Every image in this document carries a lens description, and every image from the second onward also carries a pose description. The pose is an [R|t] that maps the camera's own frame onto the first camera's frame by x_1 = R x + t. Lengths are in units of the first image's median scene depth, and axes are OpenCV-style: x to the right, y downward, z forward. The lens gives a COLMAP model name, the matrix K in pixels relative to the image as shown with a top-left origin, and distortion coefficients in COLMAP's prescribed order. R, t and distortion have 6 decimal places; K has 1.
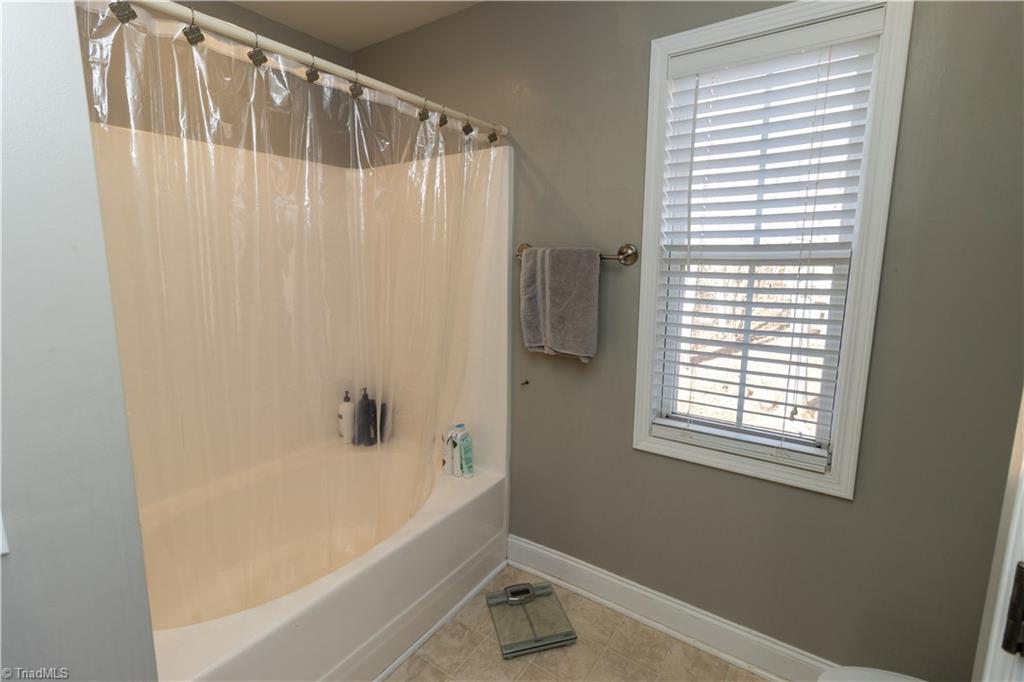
lens RADIAL K [[477.9, 0, 511.6], [0, 477.9, 333.5], [0, 0, 1]] dist [-0.000100, 0.001329]
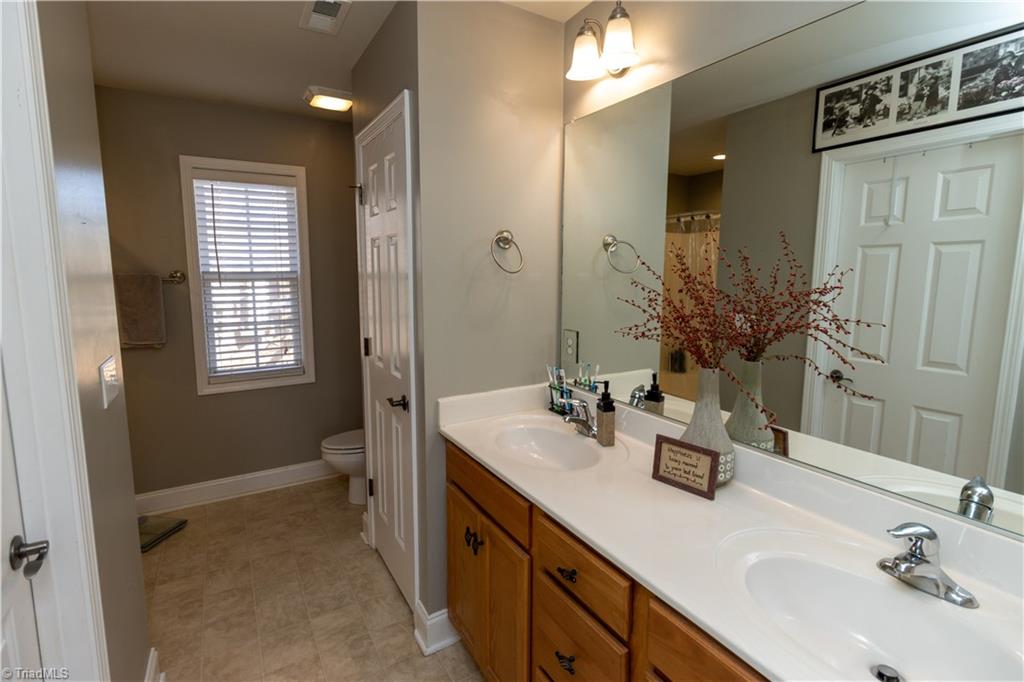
lens RADIAL K [[477.9, 0, 507.9], [0, 477.9, 330.6], [0, 0, 1]] dist [-0.000100, 0.001329]
pose [[0.401460, -0.114726, 0.908663, -0.882785], [0.146909, 0.987344, 0.059754, 0.091142], [-0.904017, 0.109502, 0.413233, -0.735526]]
